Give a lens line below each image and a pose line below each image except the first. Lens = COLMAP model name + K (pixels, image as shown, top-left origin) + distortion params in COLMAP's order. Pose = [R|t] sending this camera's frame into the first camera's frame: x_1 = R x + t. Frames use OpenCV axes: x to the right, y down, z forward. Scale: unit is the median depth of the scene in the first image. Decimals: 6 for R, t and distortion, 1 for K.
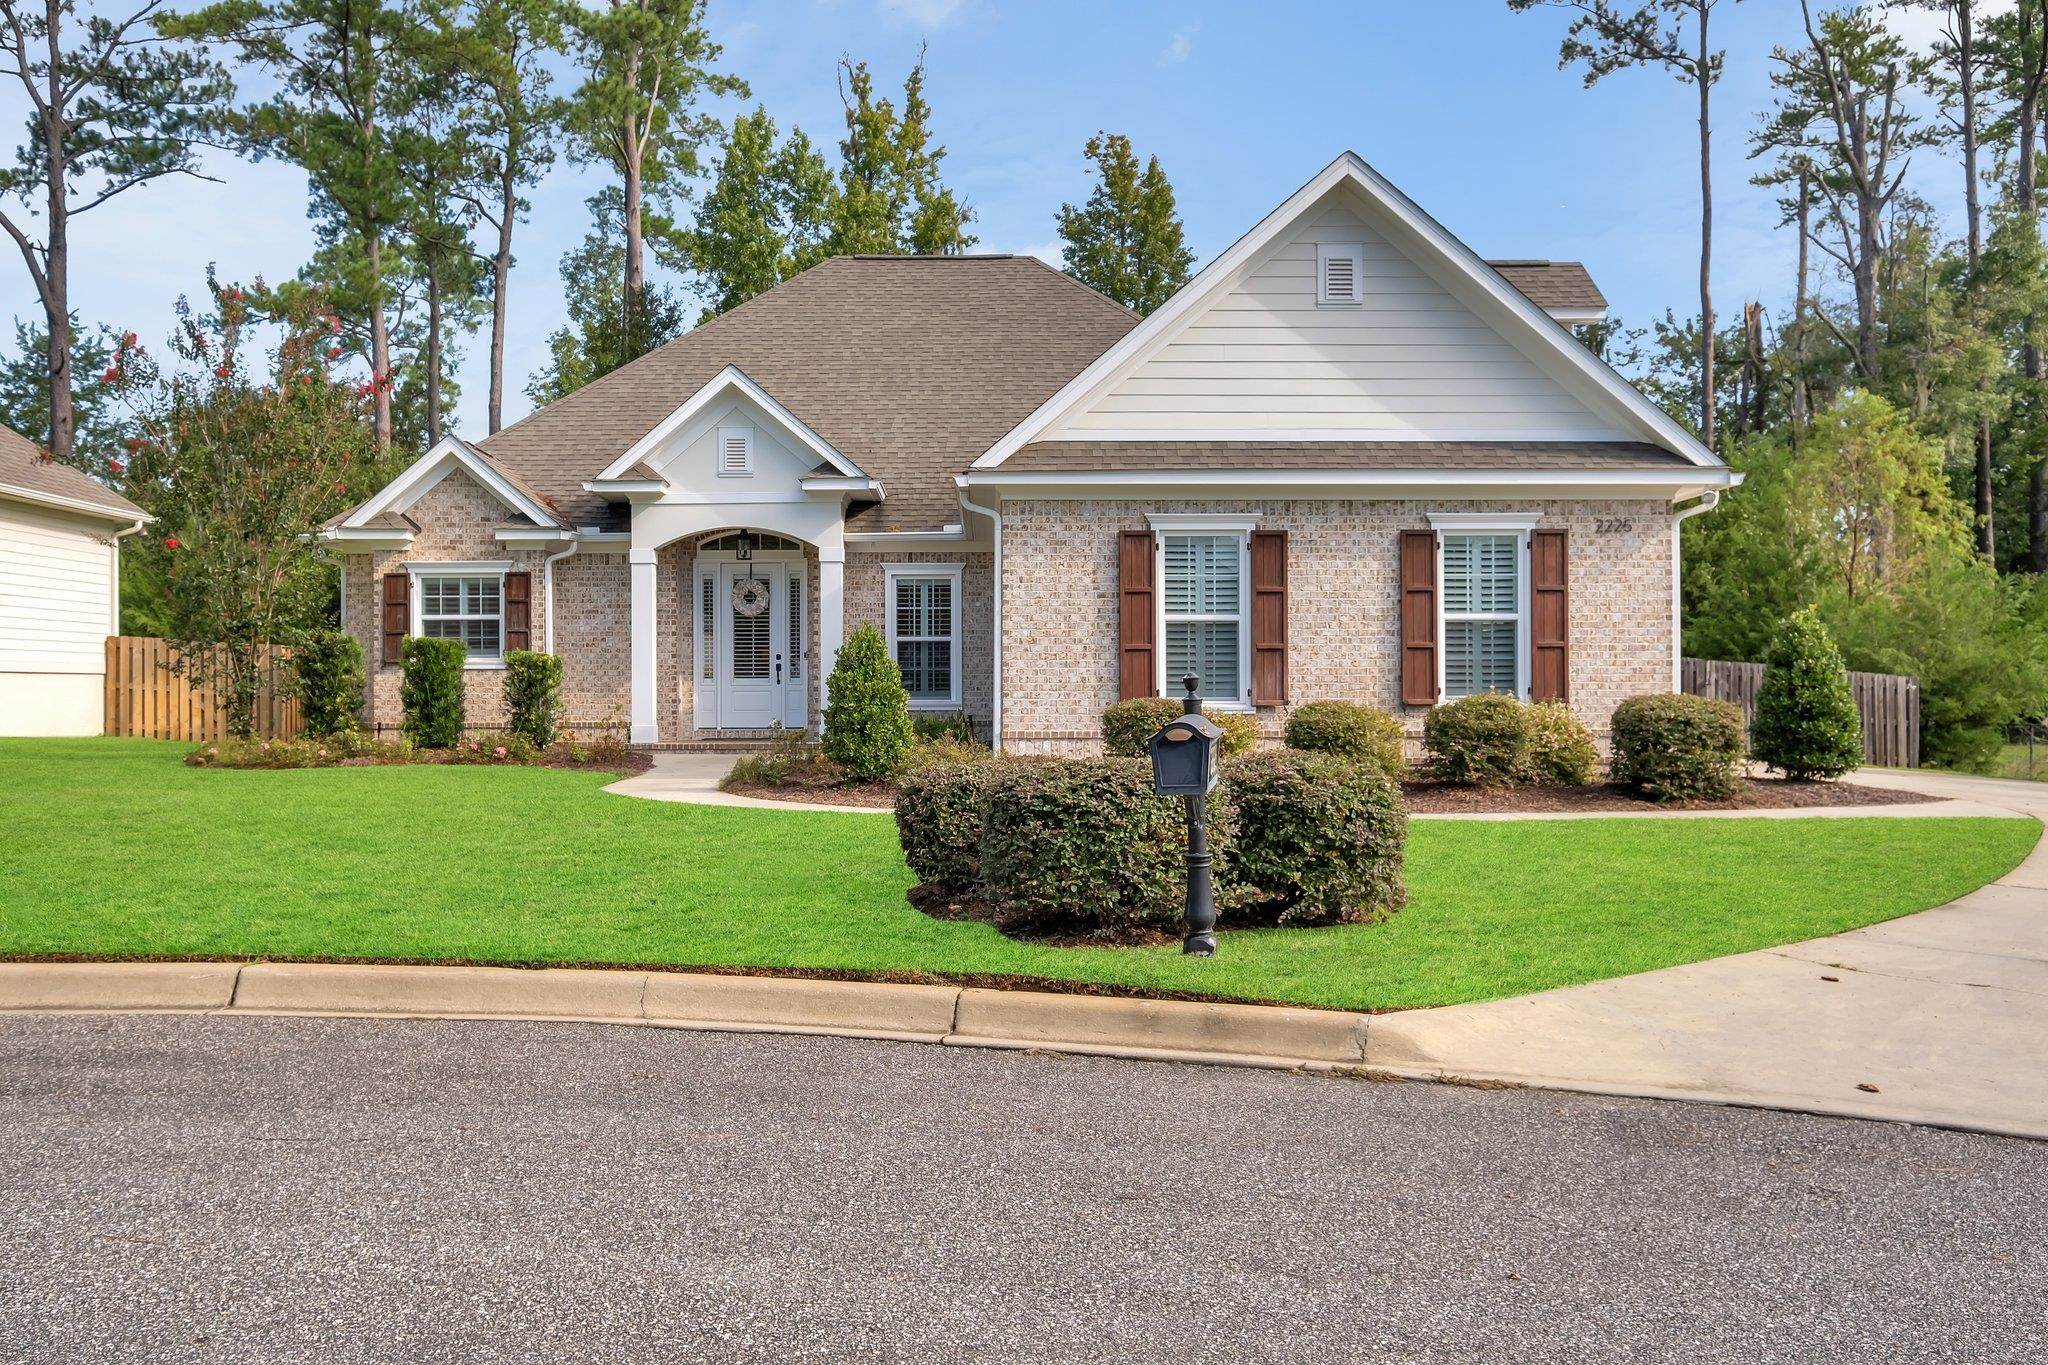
lens RADIAL K [[1634.6, 0, 1024.0], [0, 1634.6, 682.5], [0, 0, 1]] dist [-0.000707, 0.000968]
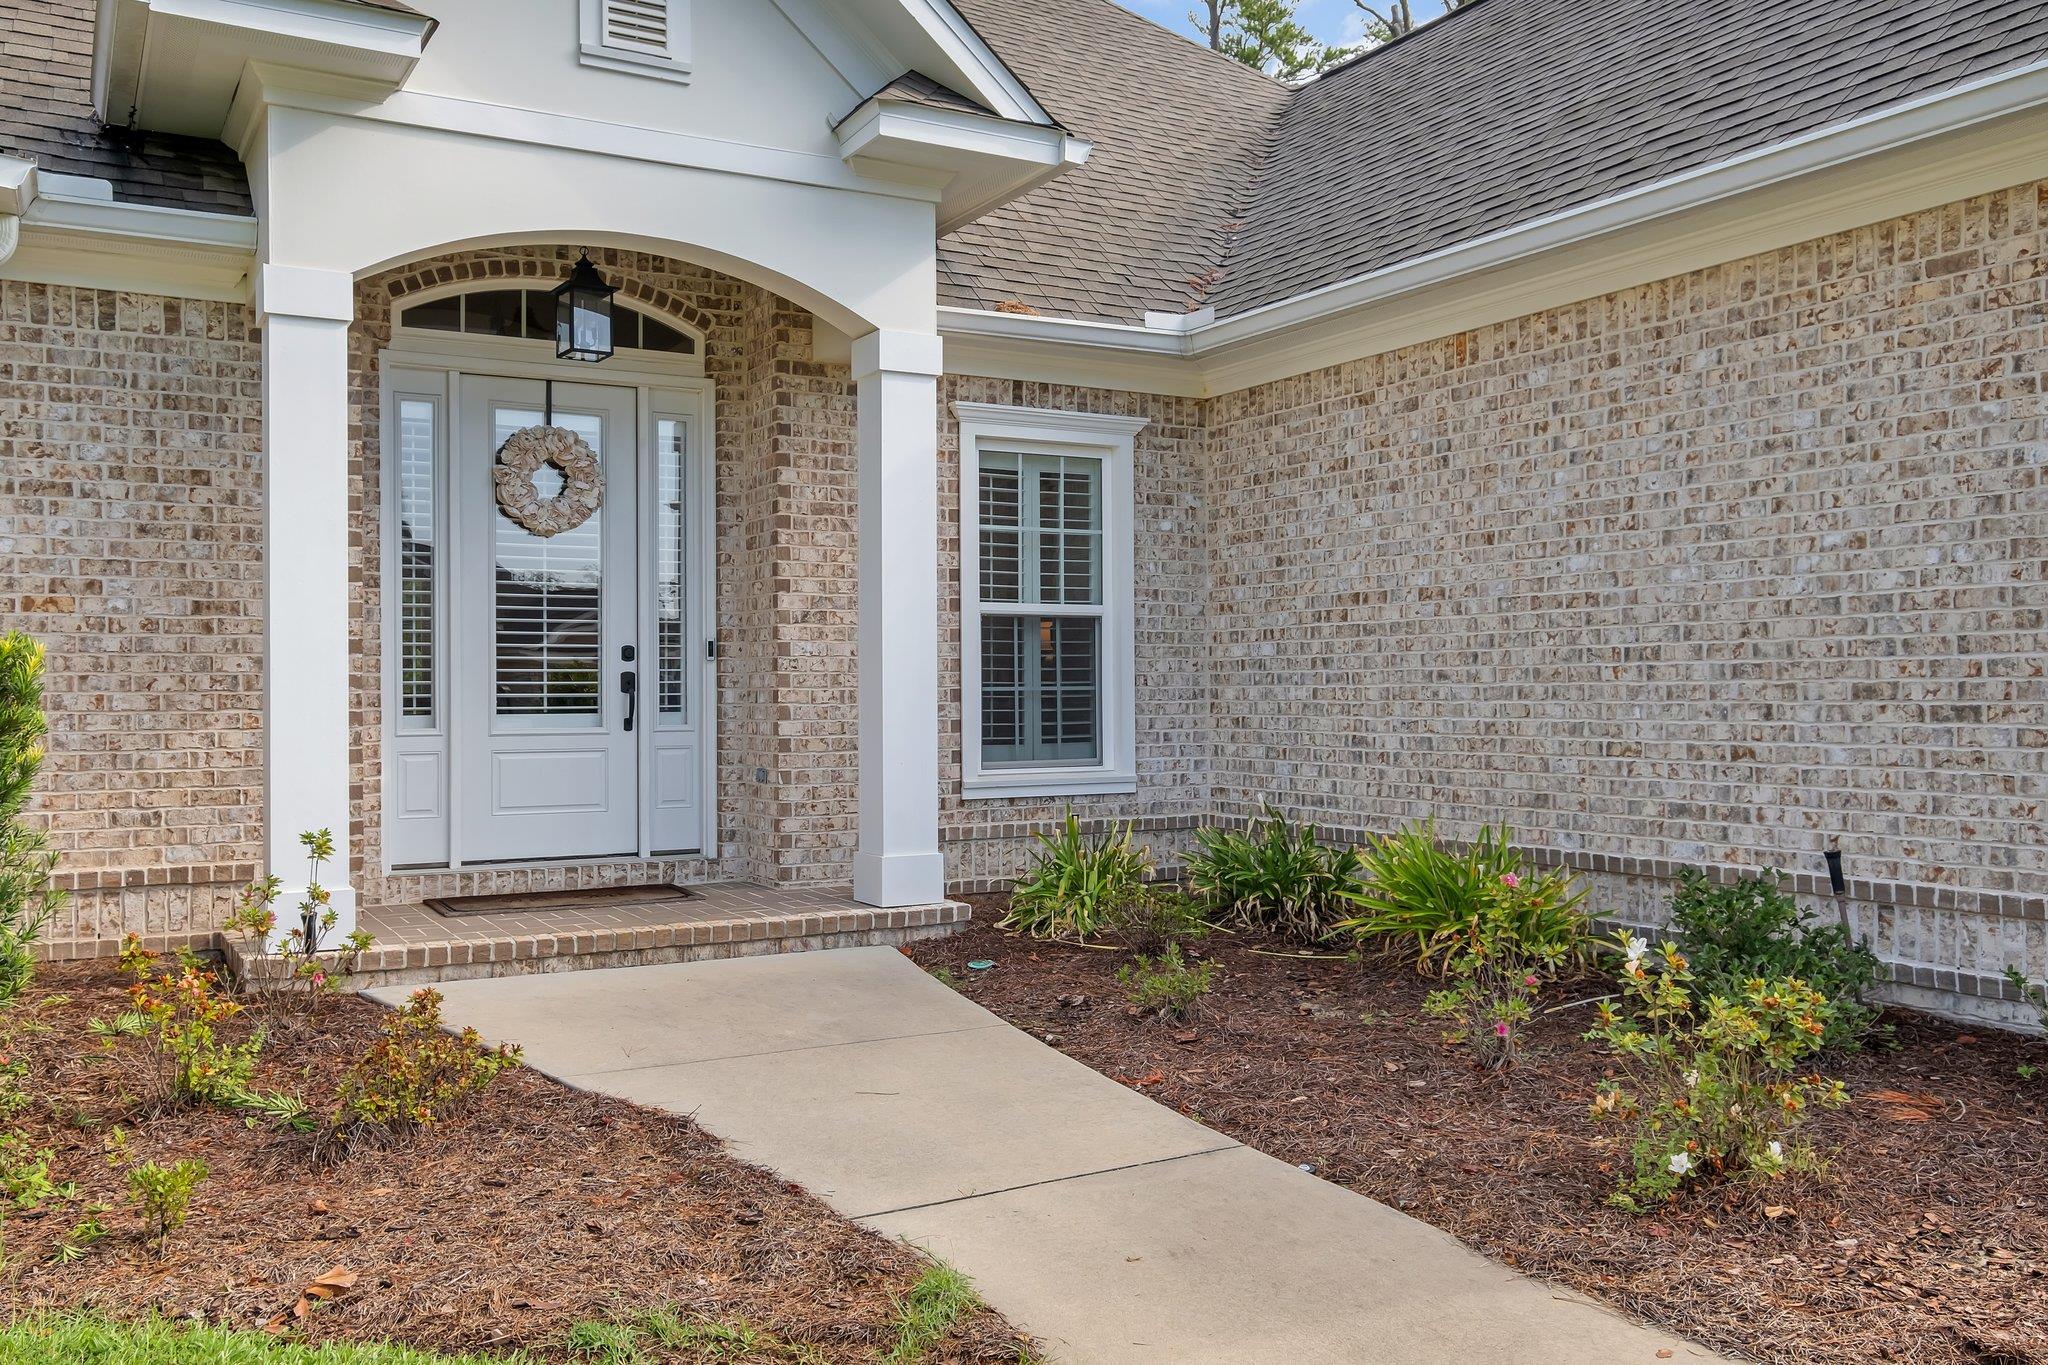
lens RADIAL K [[1634.6, 0, 1024.0], [0, 1634.6, 682.5], [0, 0, 1]] dist [-0.000707, 0.000968]
pose [[0.879586, 0.000976, 0.475740, -0.249395], [-0.000263, 0.999999, -0.001563, -0.008934], [-0.475741, 0.001250, 0.879585, 0.665760]]
